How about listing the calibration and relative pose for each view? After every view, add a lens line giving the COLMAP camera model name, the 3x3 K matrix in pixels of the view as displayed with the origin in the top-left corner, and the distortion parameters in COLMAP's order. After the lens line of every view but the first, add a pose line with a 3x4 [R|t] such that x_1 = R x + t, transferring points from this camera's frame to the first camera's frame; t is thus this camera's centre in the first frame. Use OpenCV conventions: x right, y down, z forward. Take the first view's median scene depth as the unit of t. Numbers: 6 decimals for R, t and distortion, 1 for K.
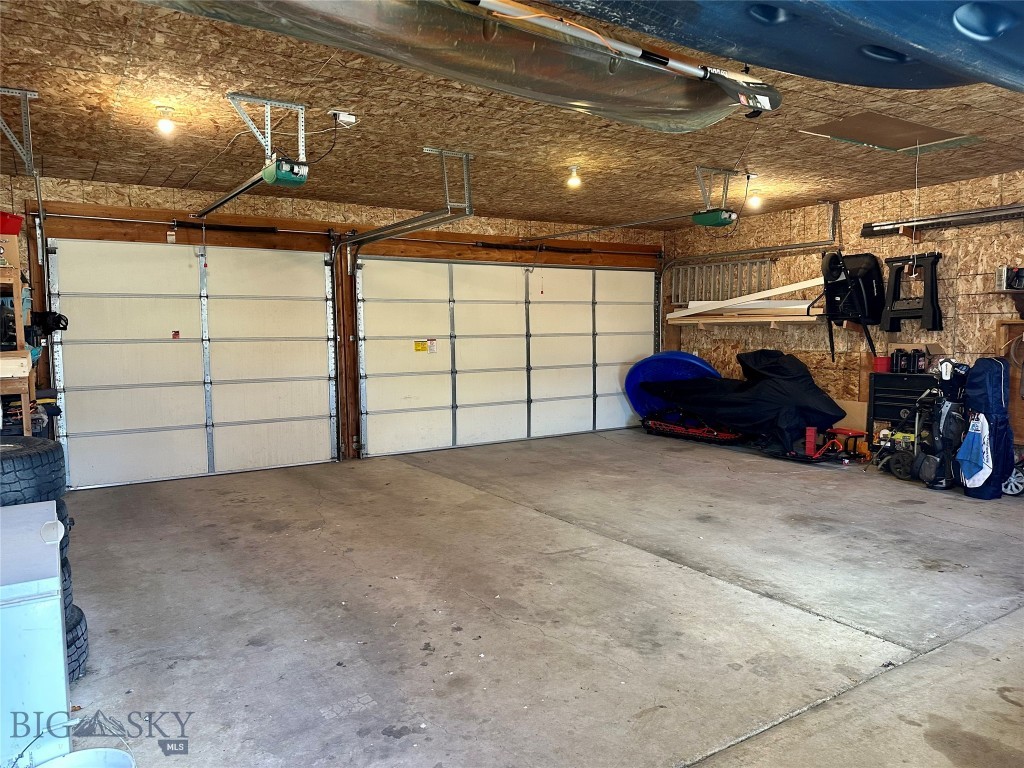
lens RADIAL K [[712.3, 0, 514.9], [0, 712.3, 386.5], [0, 0, 1]] dist [0.047547, -0.058832]
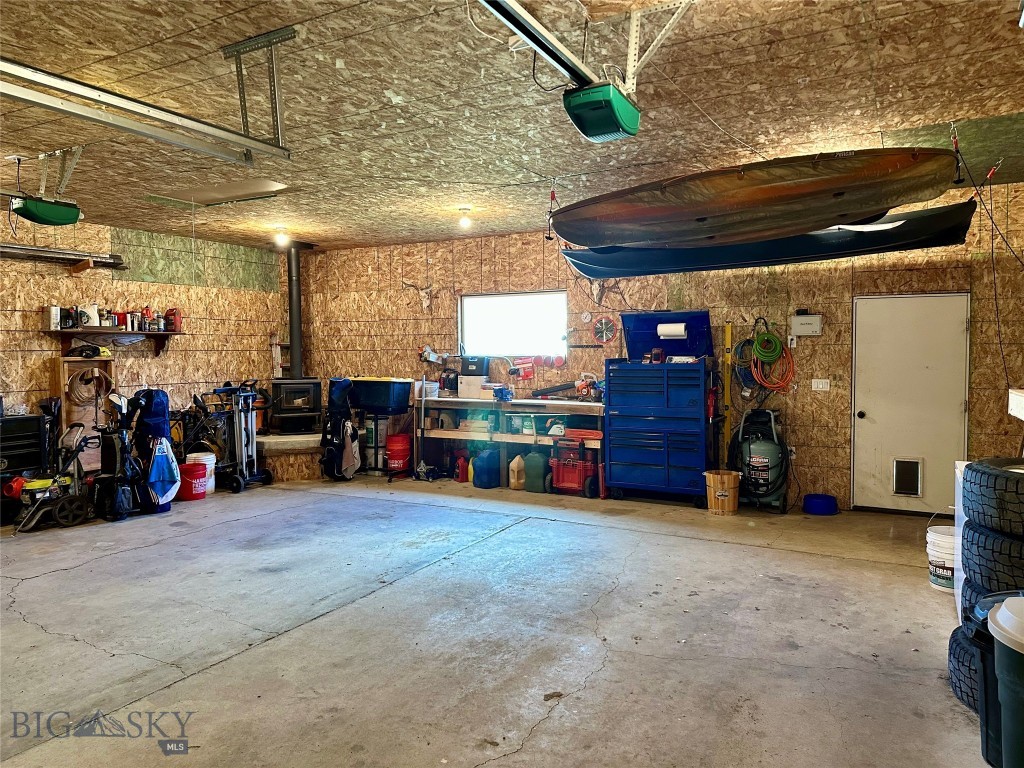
lens RADIAL K [[712.3, 0, 512.5], [0, 712.3, 378.0], [0, 0, 1]] dist [0.047547, -0.058832]
pose [[-0.470016, -0.021248, 0.882402, -0.764199], [0.088806, 0.993499, 0.071226, -0.108866], [-0.878179, 0.111840, -0.465074, 1.261697]]
